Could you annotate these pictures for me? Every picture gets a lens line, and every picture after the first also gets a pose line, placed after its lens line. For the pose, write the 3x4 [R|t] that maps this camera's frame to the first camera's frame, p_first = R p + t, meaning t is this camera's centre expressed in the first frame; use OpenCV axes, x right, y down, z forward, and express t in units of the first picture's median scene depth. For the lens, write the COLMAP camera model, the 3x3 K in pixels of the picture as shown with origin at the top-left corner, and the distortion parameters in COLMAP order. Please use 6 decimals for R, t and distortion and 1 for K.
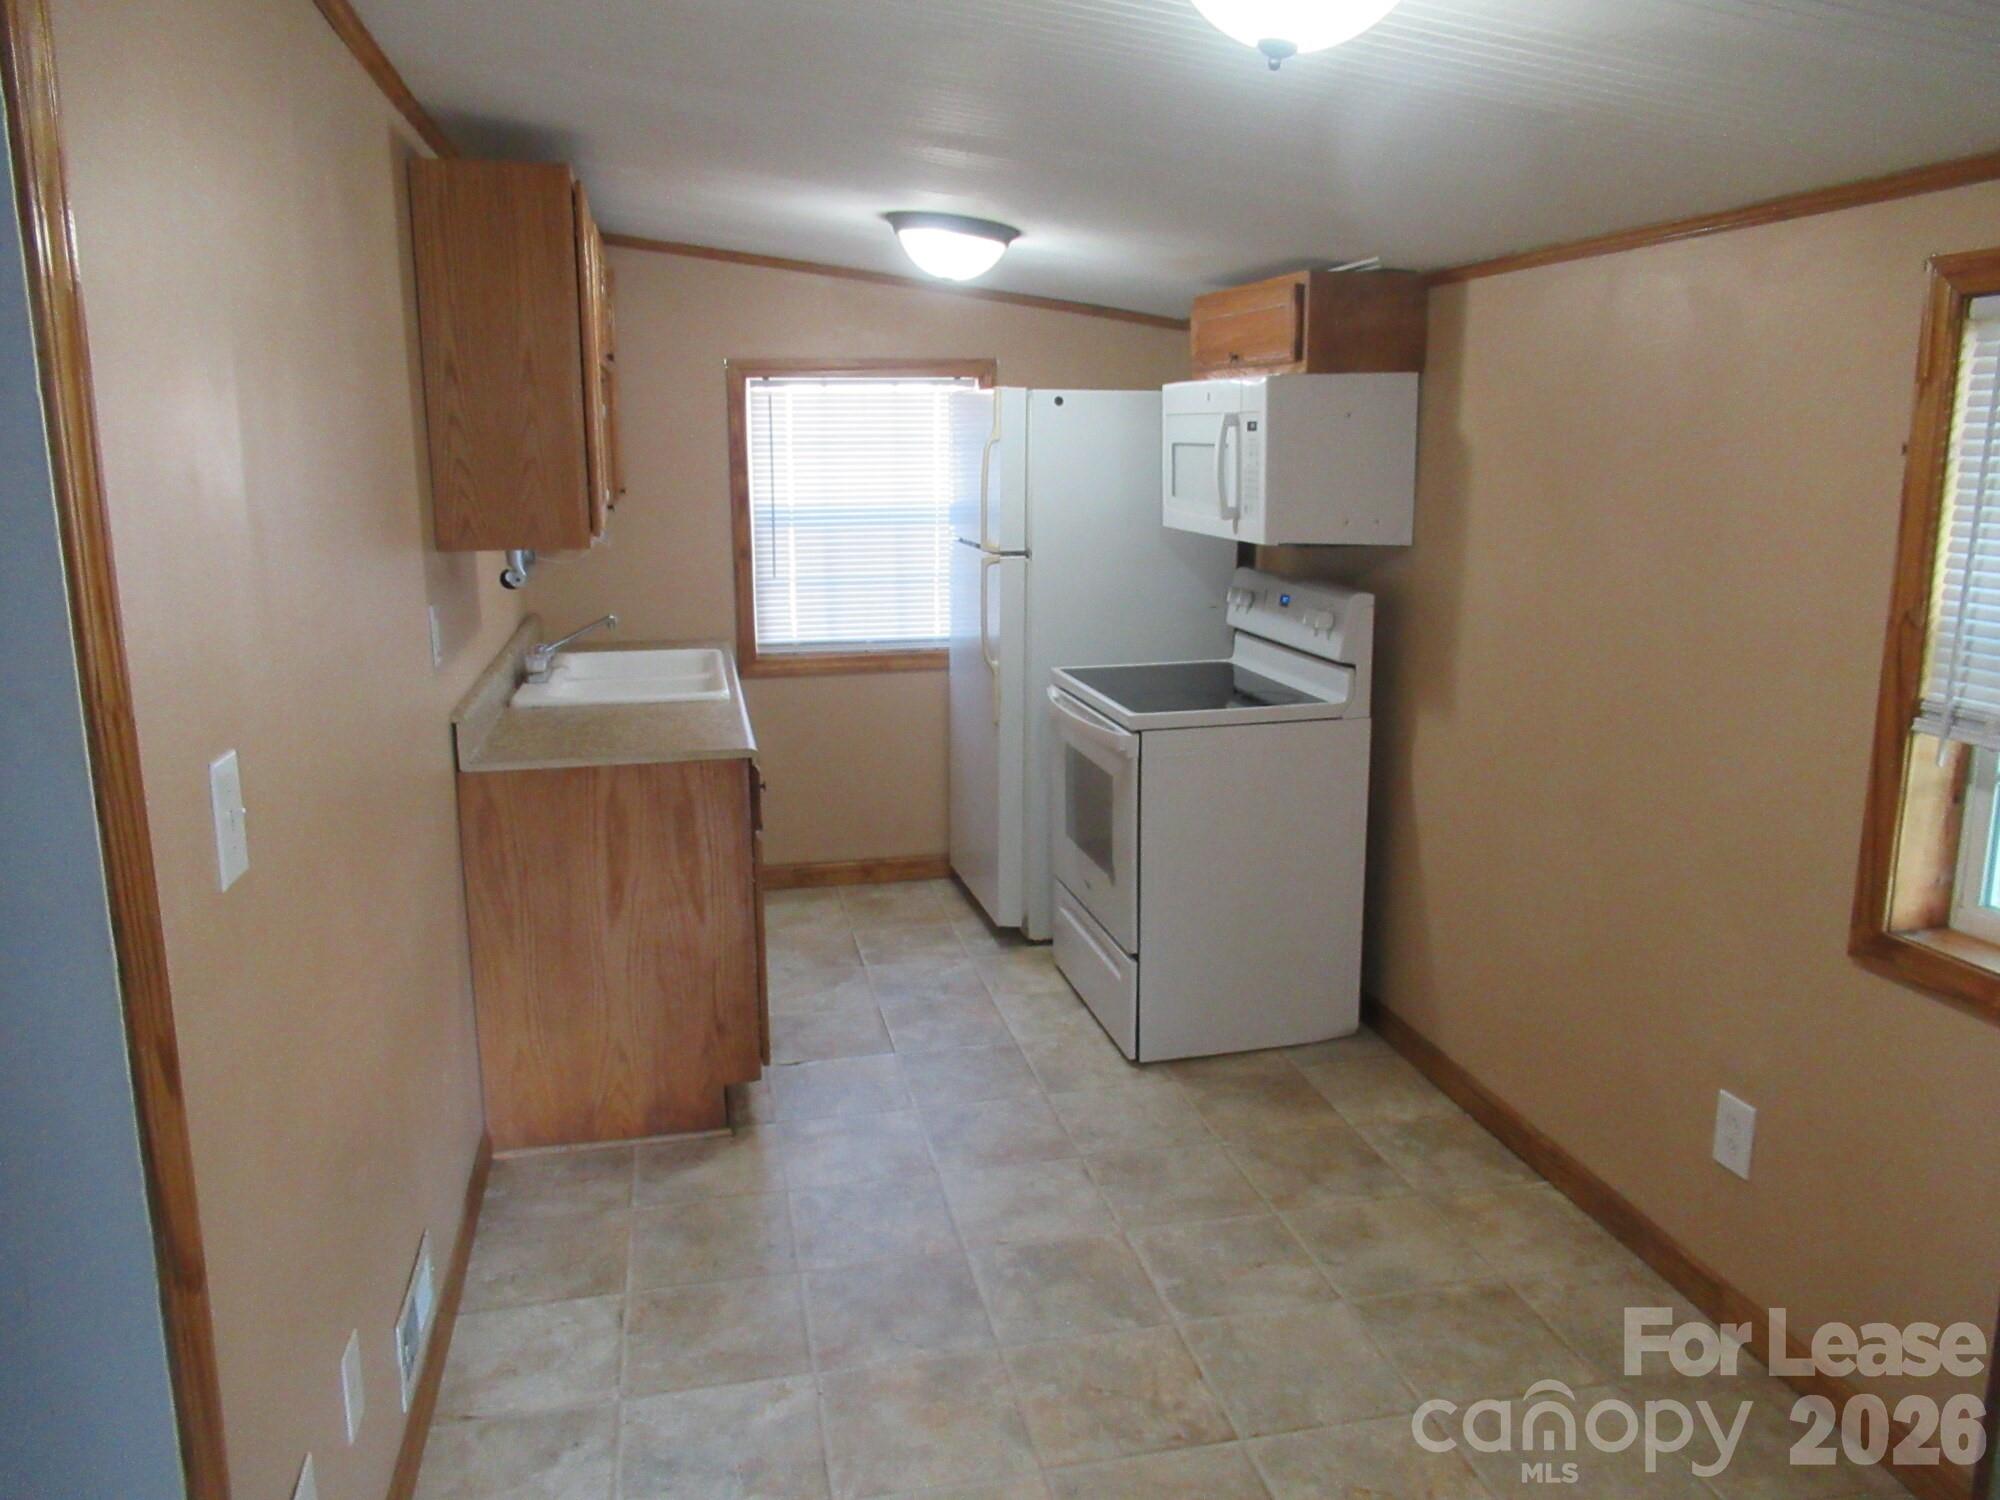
lens RADIAL K [[1488.6, 0, 995.2], [0, 1488.6, 750.5], [0, 0, 1]] dist [-0.000661, -0.003705]
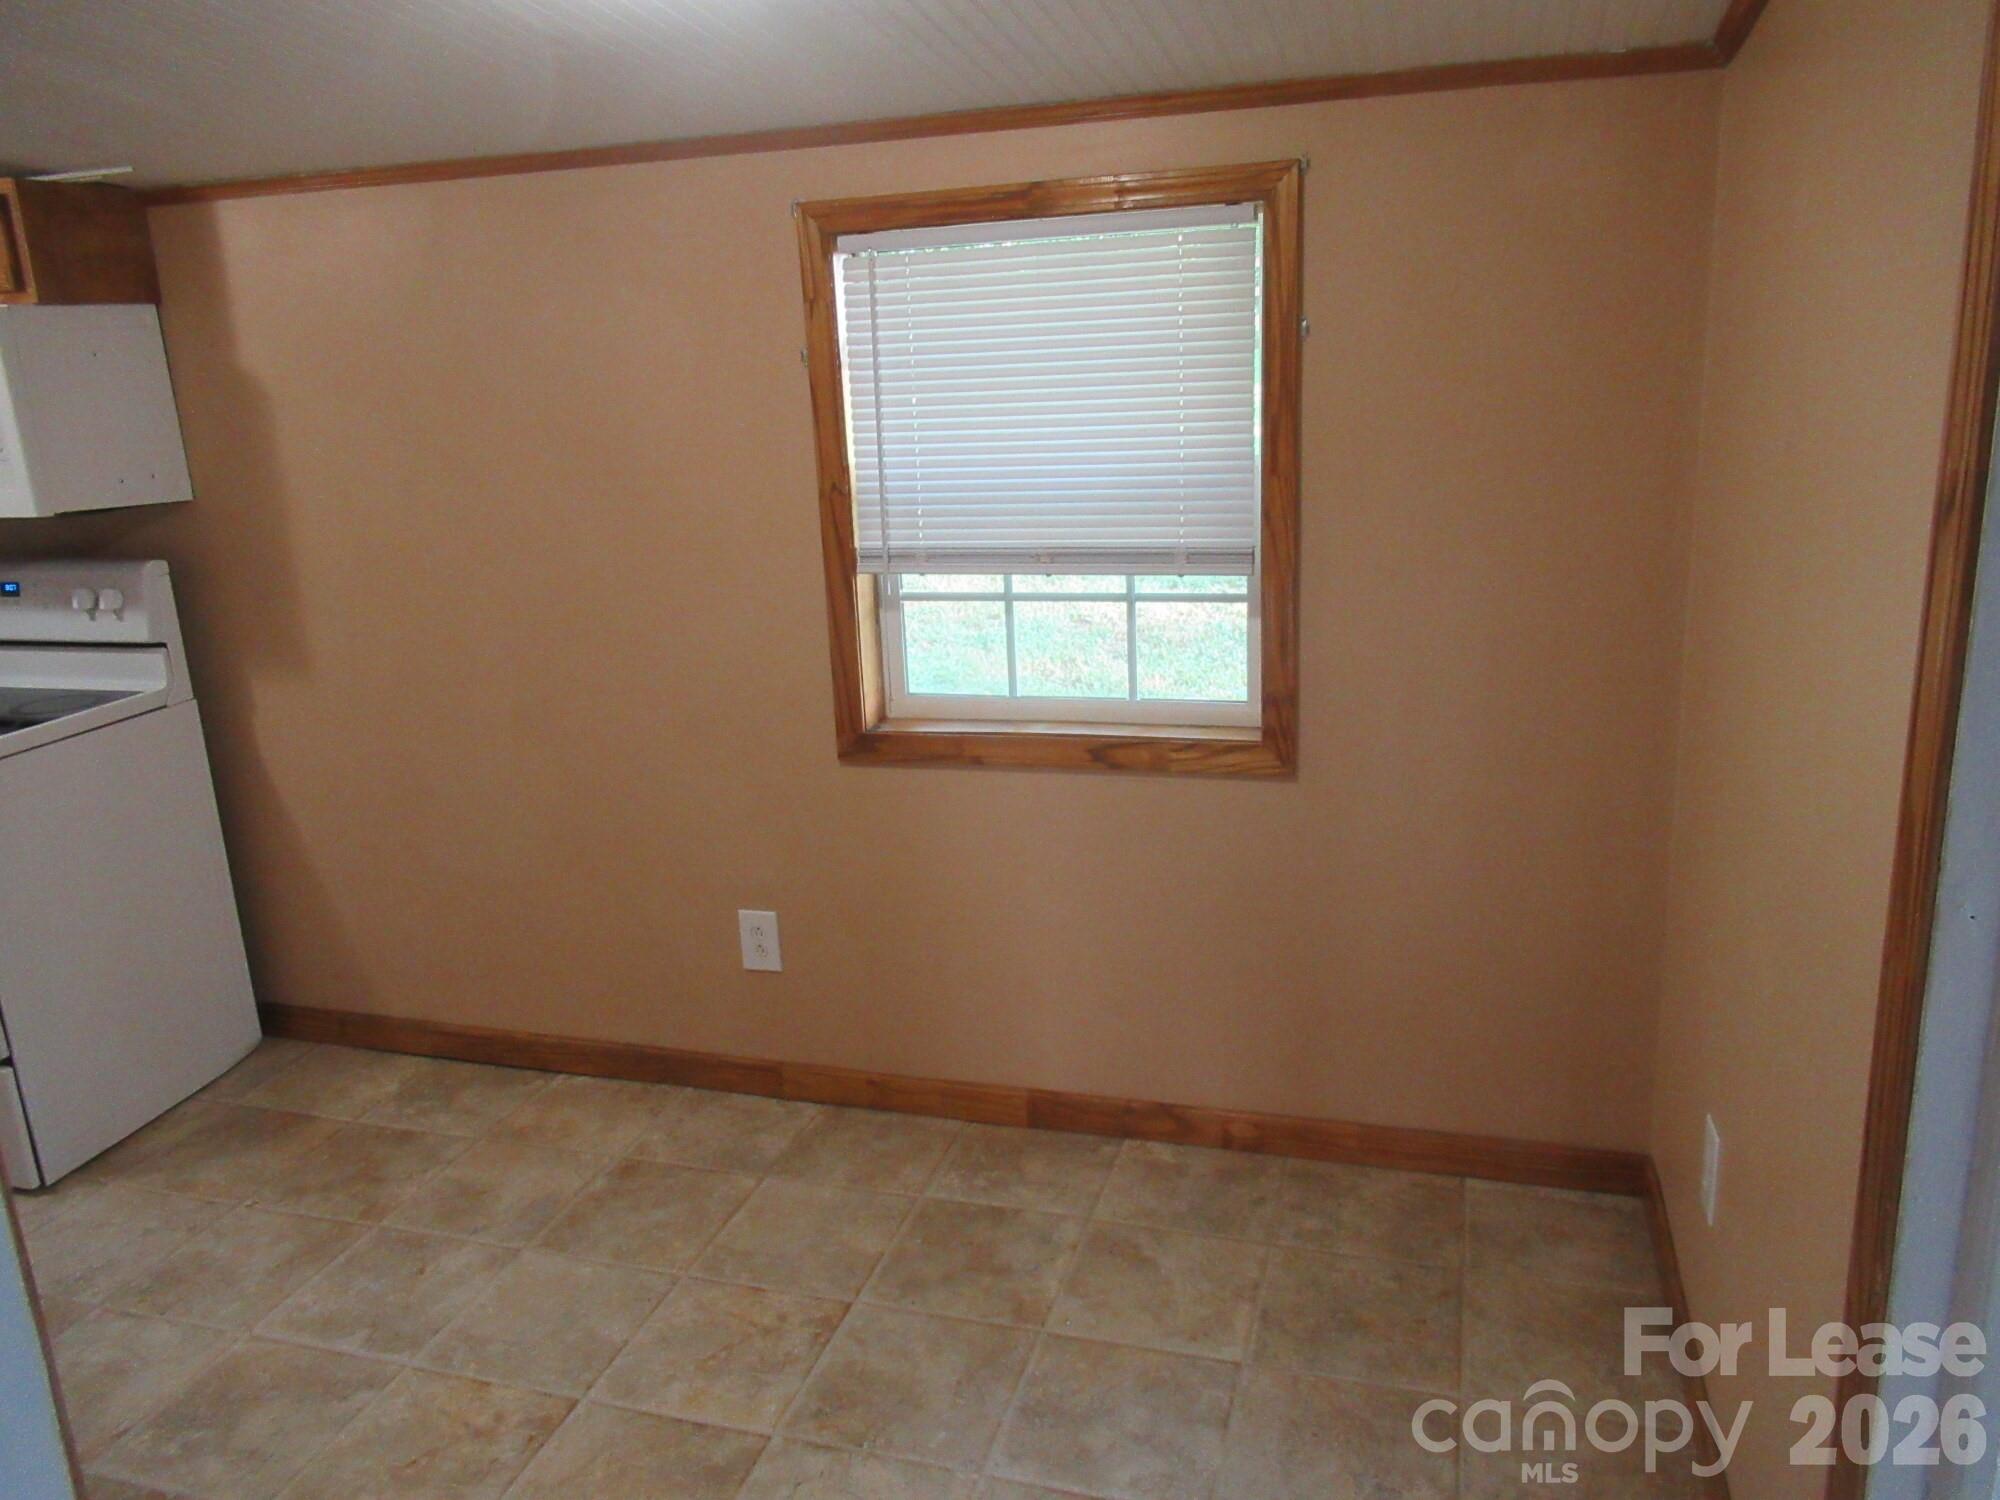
lens RADIAL K [[1488.6, 0, 986.0], [0, 1488.6, 756.8], [0, 0, 1]] dist [-0.000661, -0.003705]
pose [[0.489027, -0.249469, 0.835833, -0.317795], [0.223729, 0.962047, 0.156241, -0.026082], [-0.843088, 0.110594, 0.526280, 0.167312]]
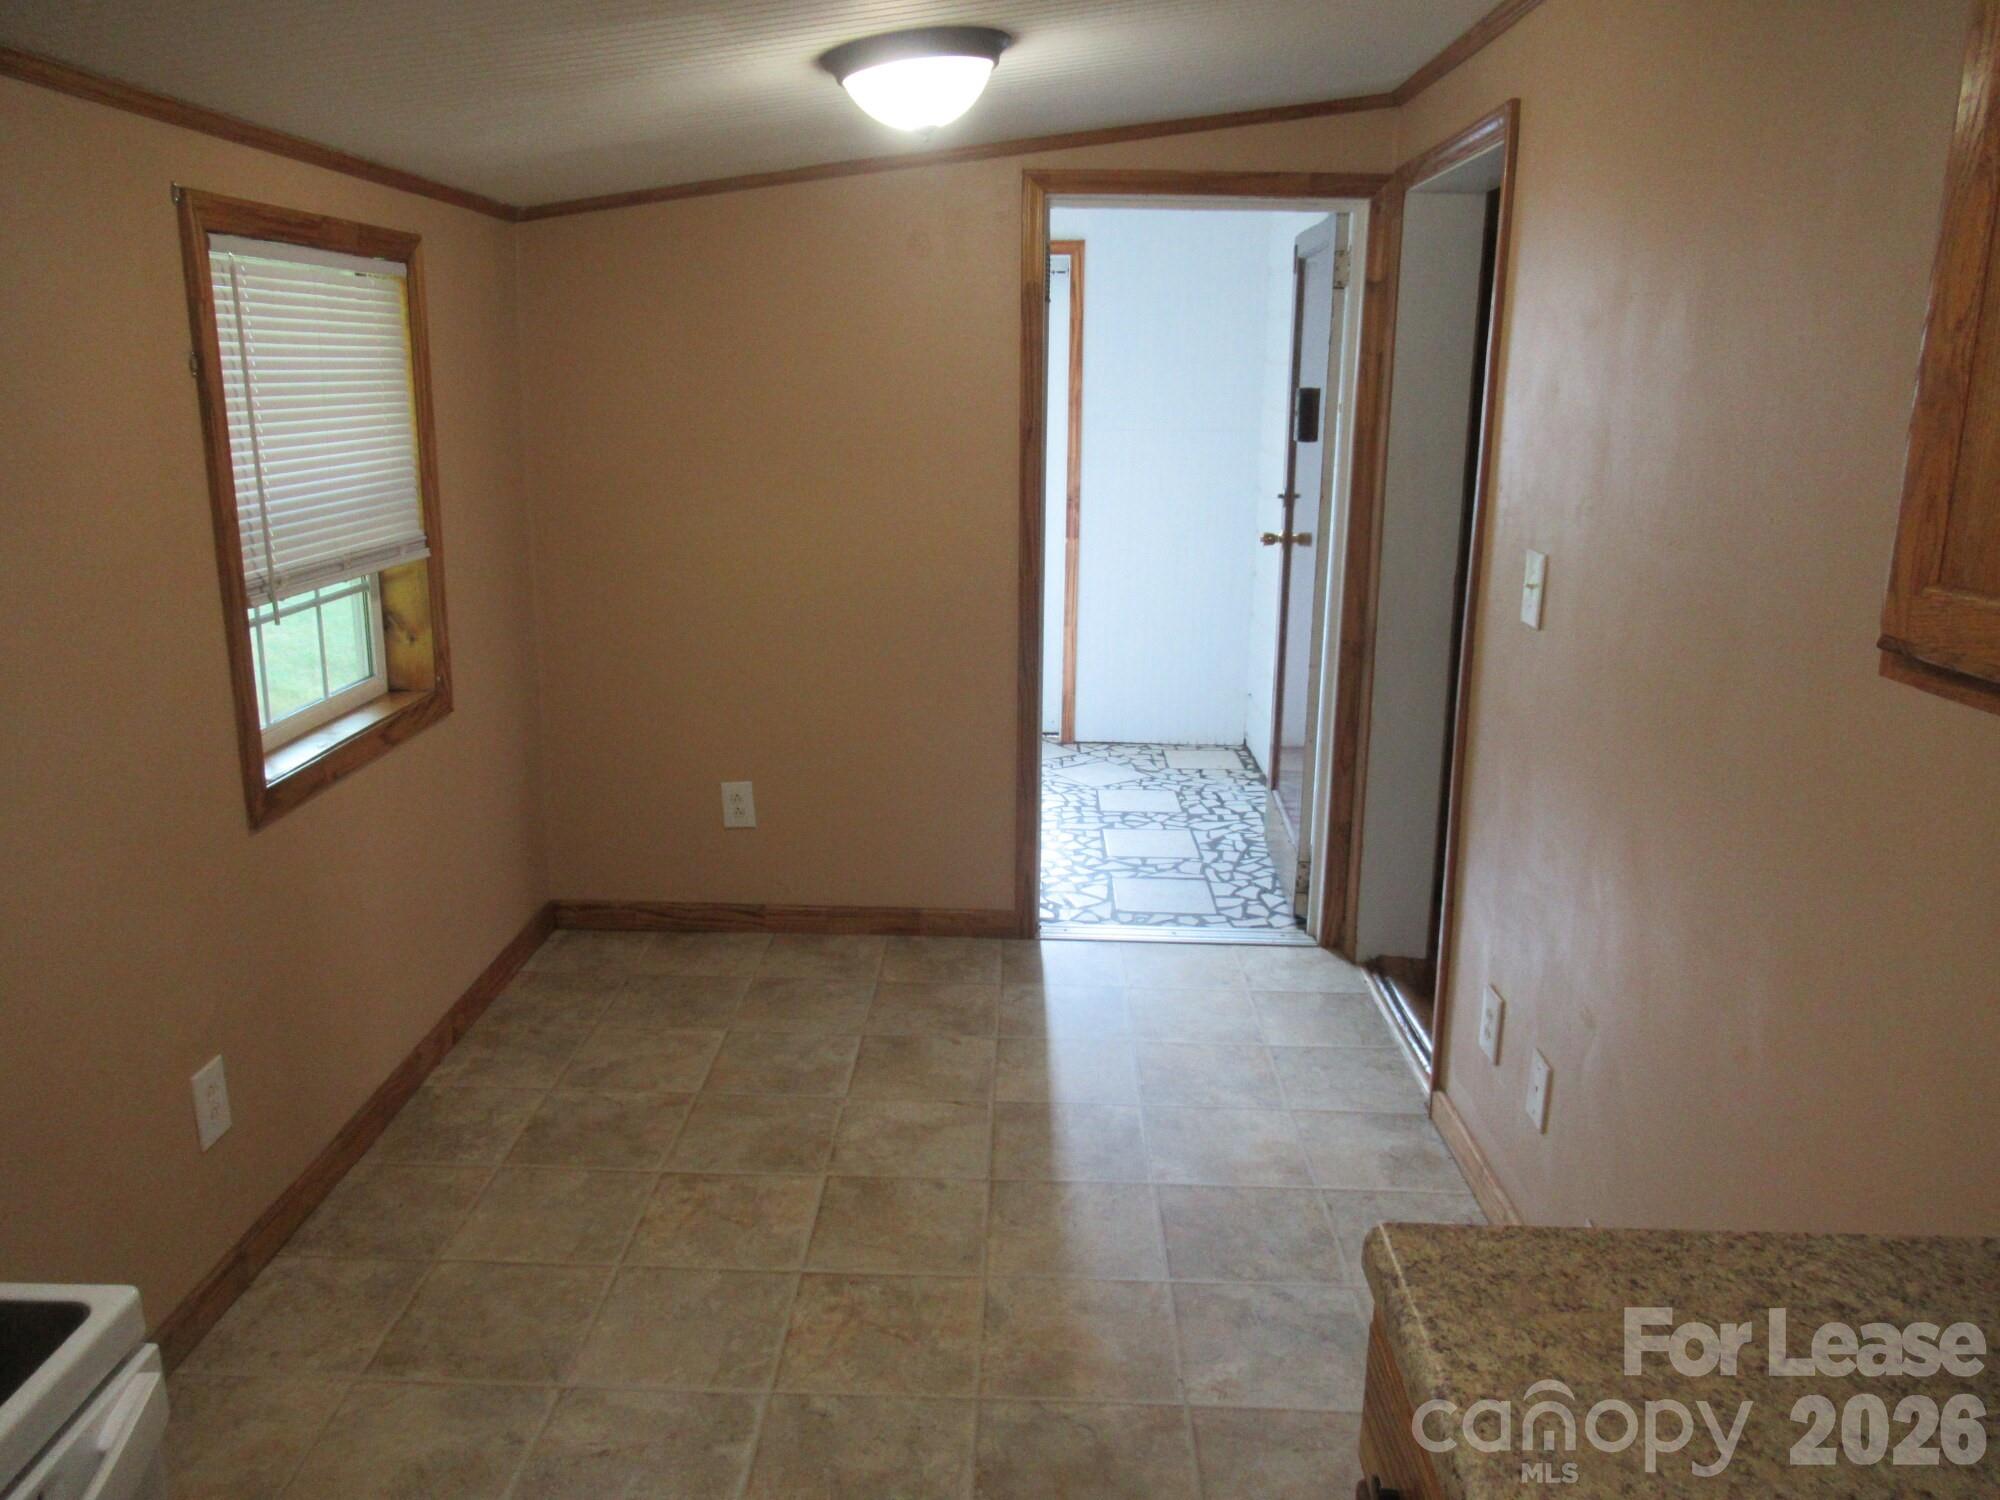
lens RADIAL K [[1488.6, 0, 1008.9], [0, 1488.6, 744.2], [0, 0, 1]] dist [-0.000661, -0.003705]
pose [[-0.973996, -0.062207, 0.217858, -0.154829], [0.039594, 0.900037, 0.434012, -0.278949], [-0.223079, 0.431352, -0.874169, 1.350472]]
